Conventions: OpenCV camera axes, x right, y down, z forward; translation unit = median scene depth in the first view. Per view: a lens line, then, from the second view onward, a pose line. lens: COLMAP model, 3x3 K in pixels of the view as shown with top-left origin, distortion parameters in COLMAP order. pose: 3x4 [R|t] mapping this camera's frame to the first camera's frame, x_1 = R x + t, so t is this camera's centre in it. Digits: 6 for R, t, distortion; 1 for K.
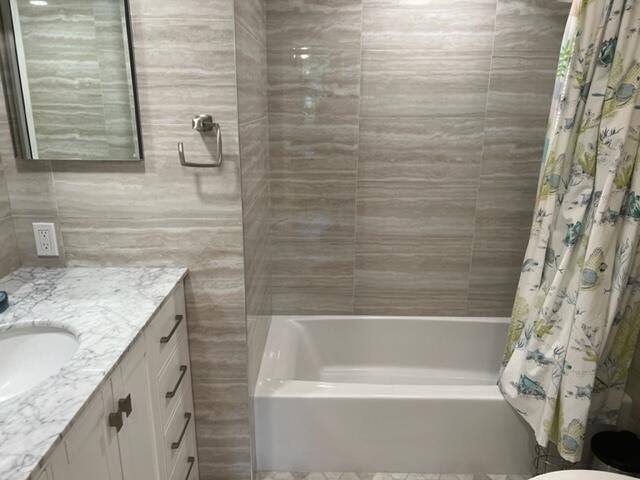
lens RADIAL K [[480.4, 0, 315.9], [0, 480.4, 240.6], [0, 0, 1]] dist [0.035749, -0.039326]
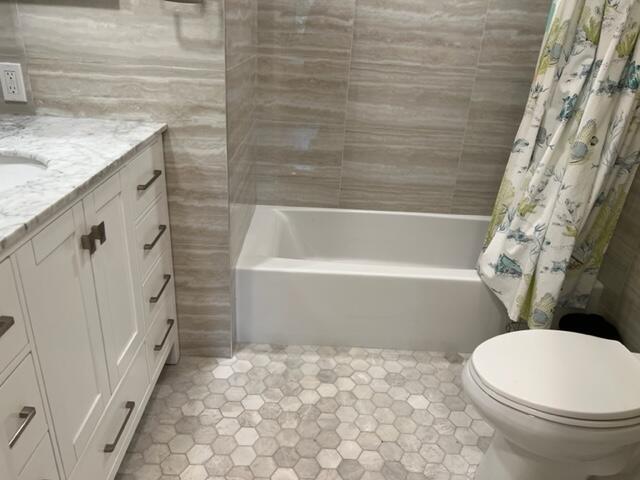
lens RADIAL K [[480.4, 0, 322.7], [0, 480.4, 241.4], [0, 0, 1]] dist [0.035749, -0.039326]
pose [[0.998136, 0.042754, 0.043554, 0.007510], [-0.048425, 0.989134, 0.138816, 0.129937], [-0.037146, -0.140666, 0.989360, 0.015896]]
